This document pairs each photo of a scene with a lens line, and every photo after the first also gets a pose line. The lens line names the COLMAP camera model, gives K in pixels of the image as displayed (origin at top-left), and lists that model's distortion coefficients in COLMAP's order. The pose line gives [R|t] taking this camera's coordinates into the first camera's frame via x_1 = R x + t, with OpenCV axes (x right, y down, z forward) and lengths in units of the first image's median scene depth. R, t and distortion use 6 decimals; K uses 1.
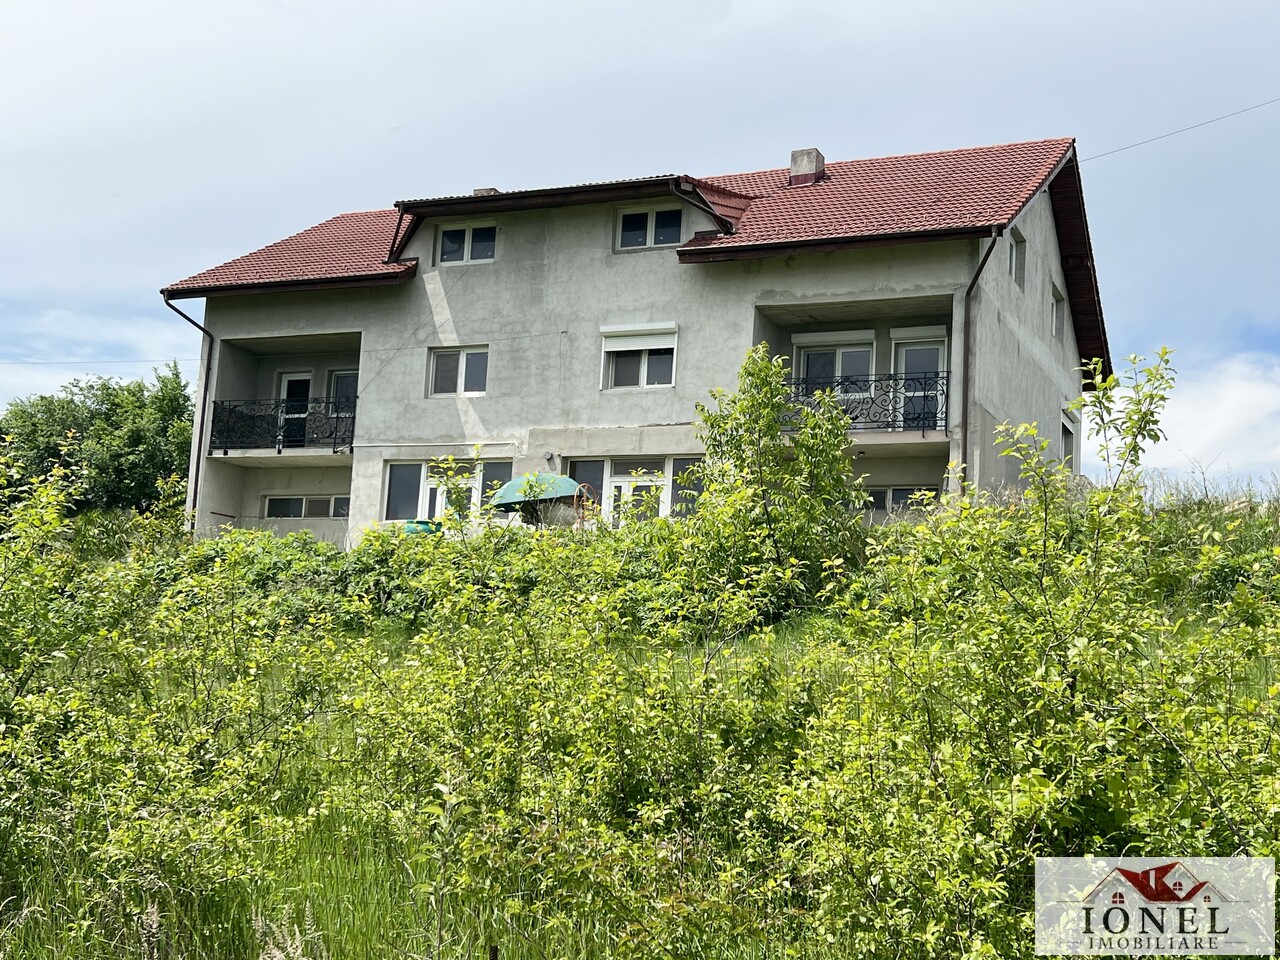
lens RADIAL K [[1635.6, 0, 643.2], [0, 1635.6, 486.1], [0, 0, 1]] dist [0.145987, 0.000000]
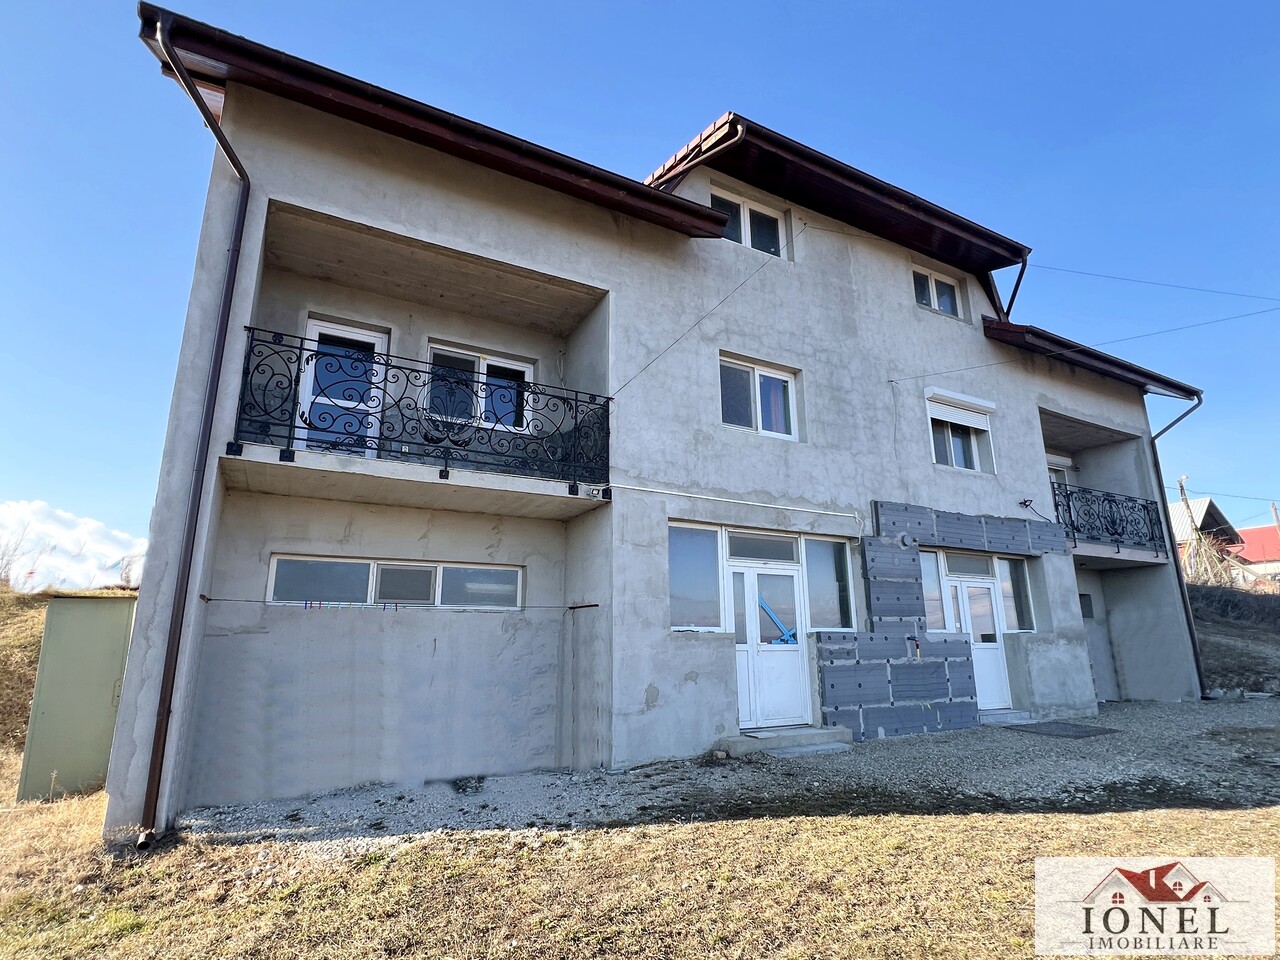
lens RADIAL K [[678.5, 0, 642.4], [0, 678.5, 479.1], [0, 0, 1]] dist [0.005262, -0.002278]
pose [[0.590342, 0.138145, 0.795243, -0.358745], [-0.081069, 0.990411, -0.111867, -0.002271], [-0.803071, 0.001570, 0.595881, 0.879945]]
